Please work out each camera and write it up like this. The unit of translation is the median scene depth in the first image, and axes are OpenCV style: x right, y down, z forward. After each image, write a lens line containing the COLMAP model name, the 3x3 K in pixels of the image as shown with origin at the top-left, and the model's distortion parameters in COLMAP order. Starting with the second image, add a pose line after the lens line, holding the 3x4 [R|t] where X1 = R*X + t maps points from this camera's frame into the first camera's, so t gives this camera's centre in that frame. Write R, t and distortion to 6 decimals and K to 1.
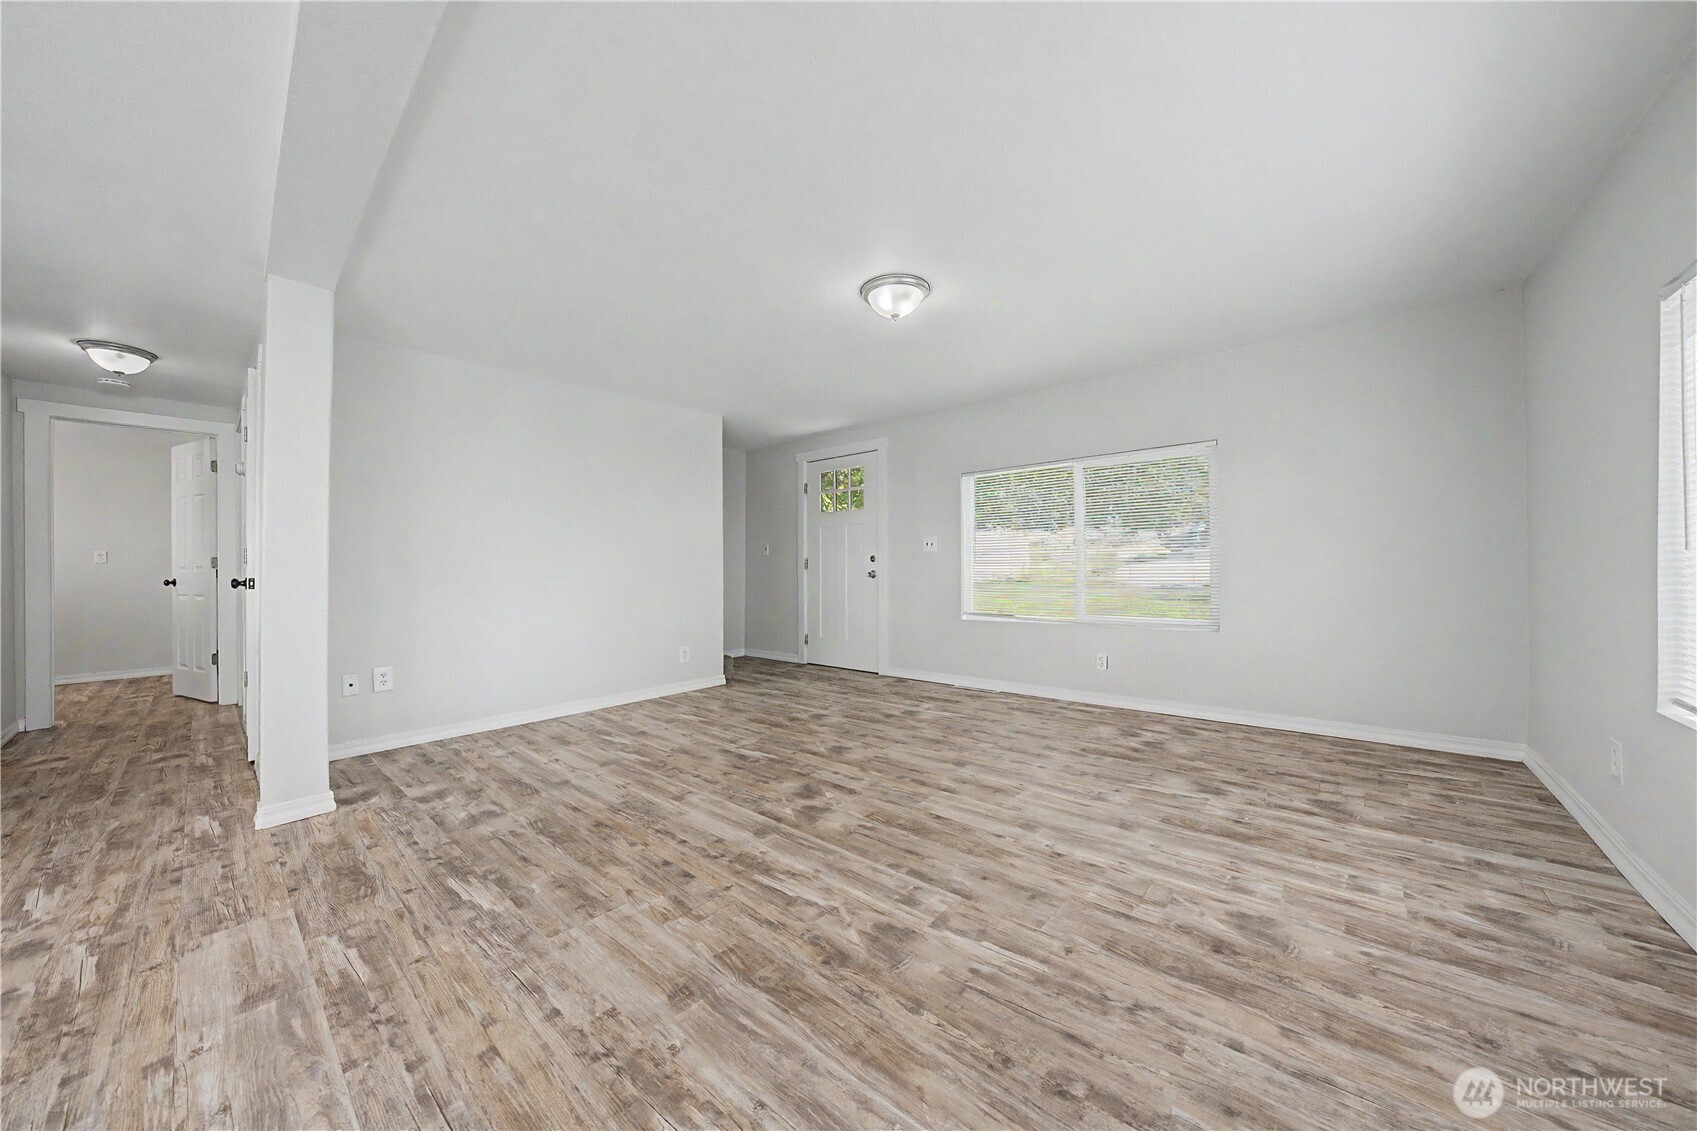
lens RADIAL K [[581.4, 0, 851.2], [0, 581.4, 565.5], [0, 0, 1]] dist [-0.011296, 0.000868]
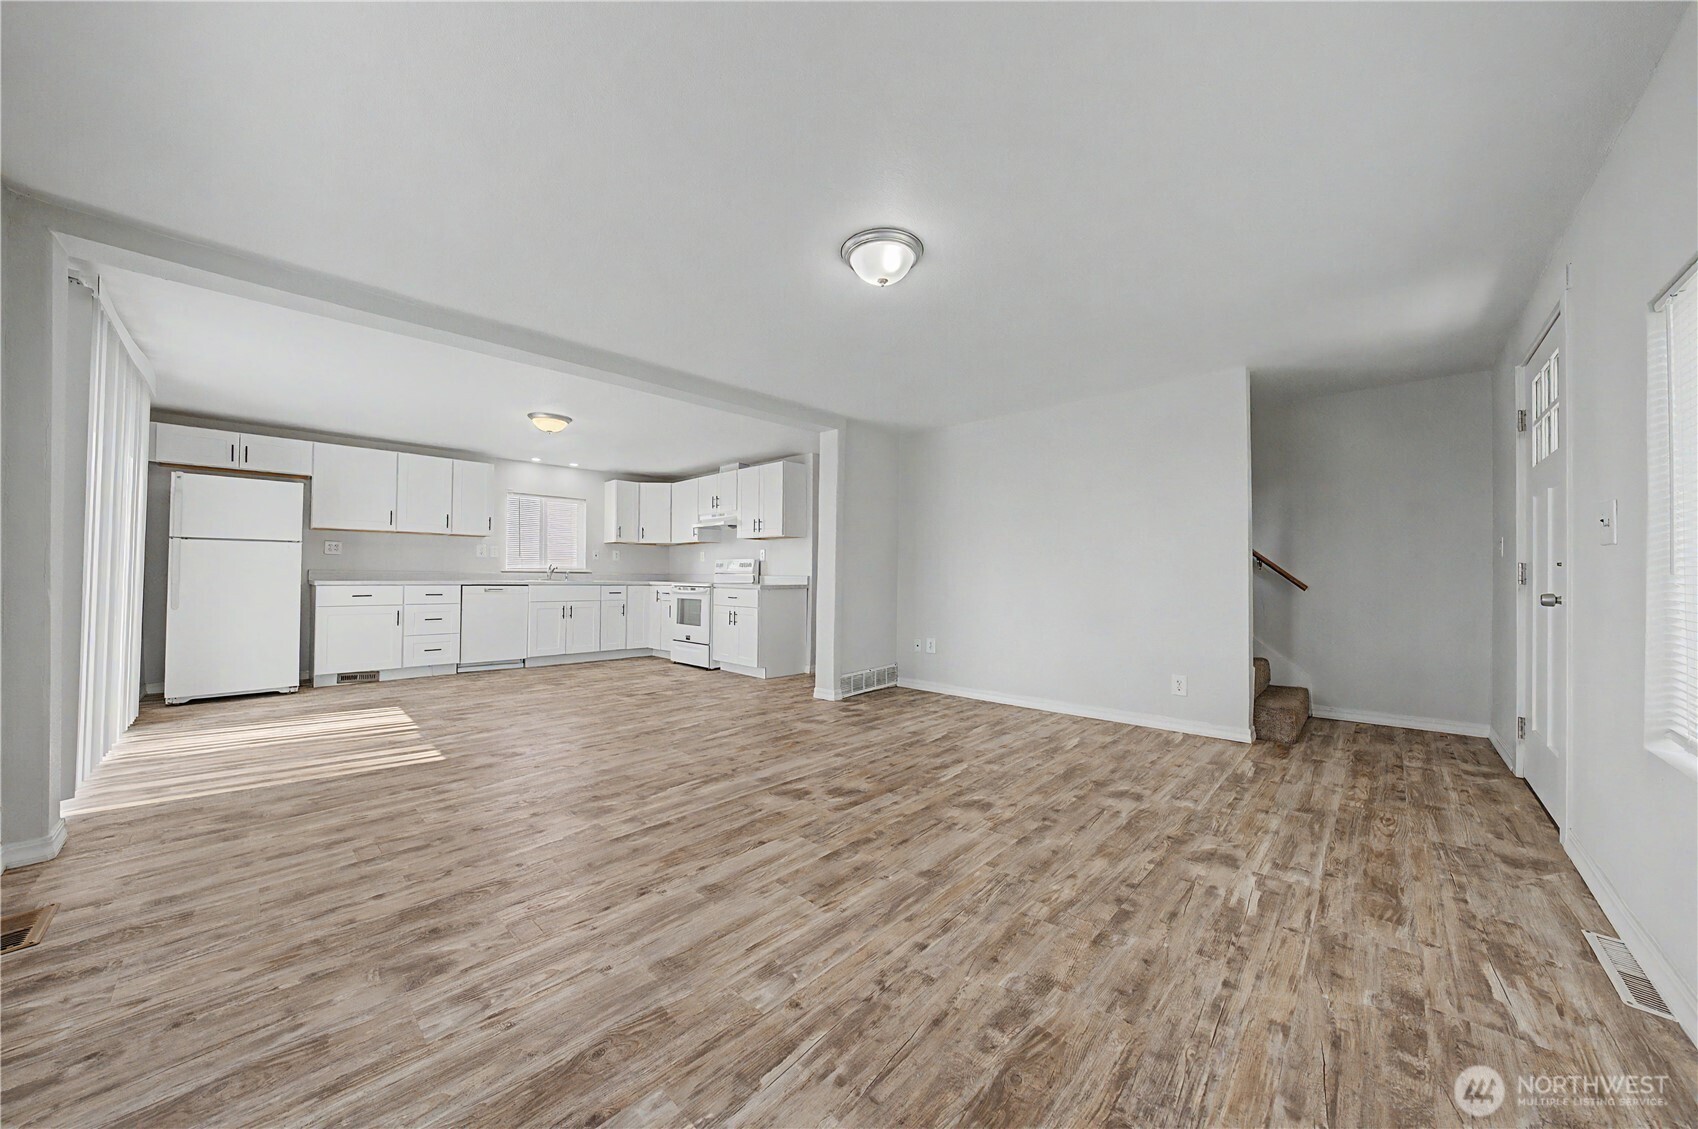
lens RADIAL K [[581.7, 0, 850.6], [0, 581.7, 566.5], [0, 0, 1]] dist [-0.011296, 0.000868]
pose [[-0.047562, -0.010277, -0.998815, 0.991192], [0.003267, 0.999940, -0.010444, -0.008065], [0.998863, -0.003760, -0.047525, 1.076181]]
